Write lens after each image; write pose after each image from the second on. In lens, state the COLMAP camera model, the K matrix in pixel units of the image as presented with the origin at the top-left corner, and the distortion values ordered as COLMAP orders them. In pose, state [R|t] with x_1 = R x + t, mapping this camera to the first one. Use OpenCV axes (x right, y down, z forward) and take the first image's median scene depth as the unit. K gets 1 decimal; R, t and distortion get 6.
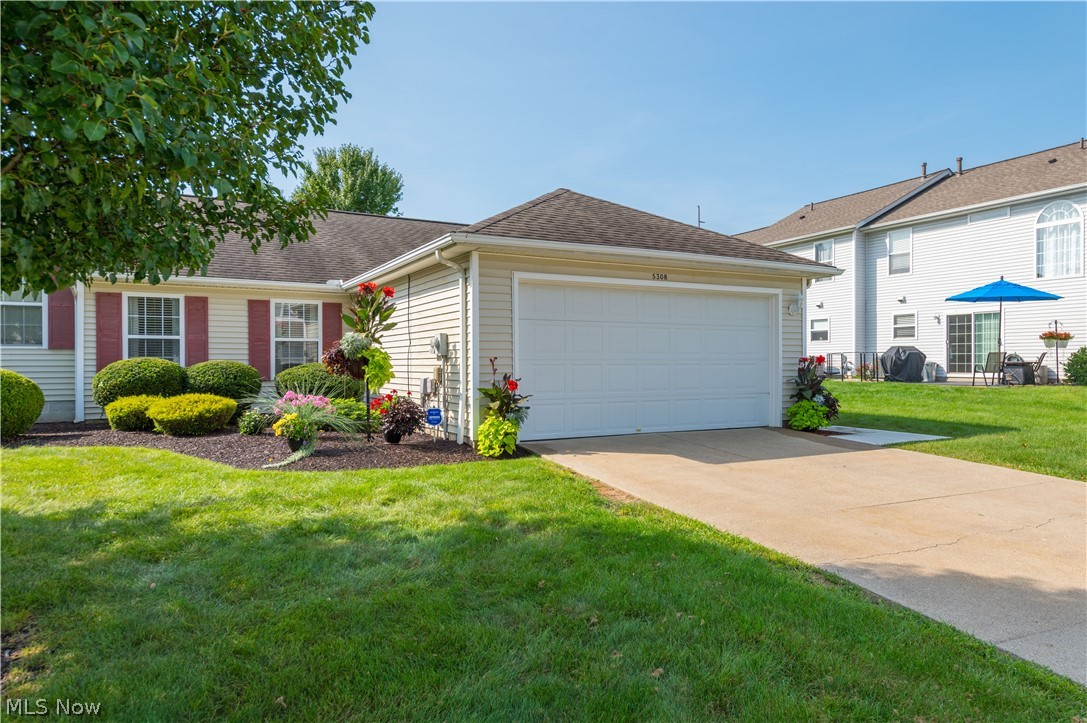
lens RADIAL K [[718.4, 0, 544.1], [0, 718.4, 359.9], [0, 0, 1]] dist [0.046516, -0.000870]
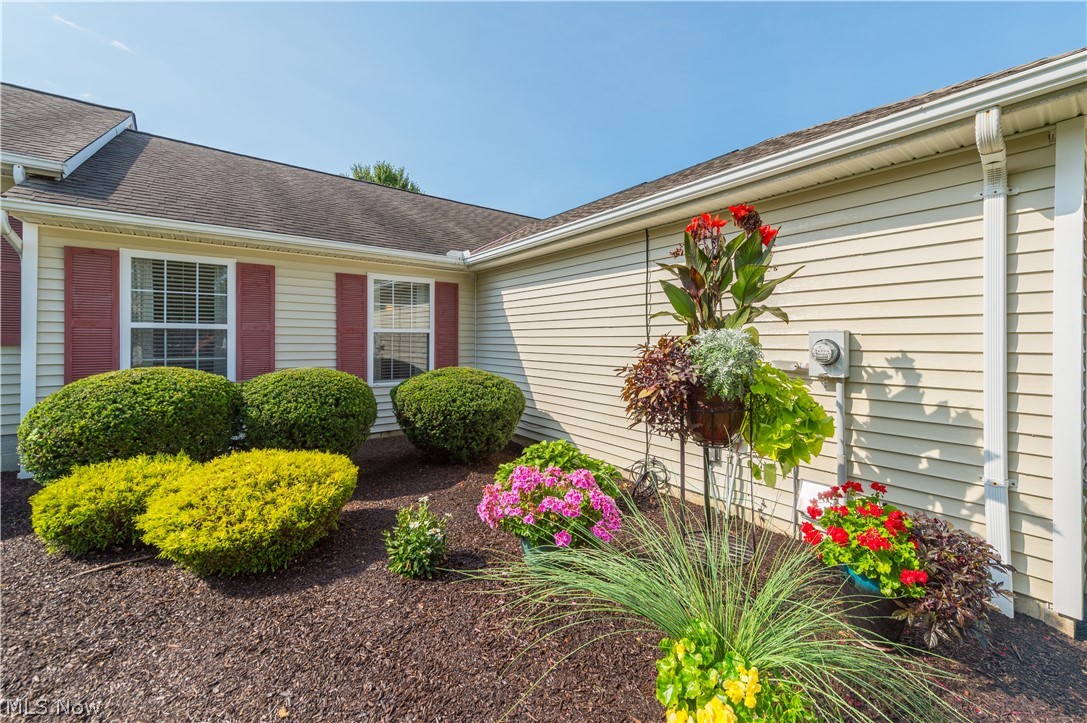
lens RADIAL K [[424.2, 0, 545.3], [0, 424.2, 337.4], [0, 0, 1]] dist [0.007280, -0.000428]
pose [[0.983811, 0.005805, 0.179118, -0.297843], [-0.006360, 0.999977, 0.002528, -0.024650], [-0.179099, -0.003627, 0.983824, 0.590784]]
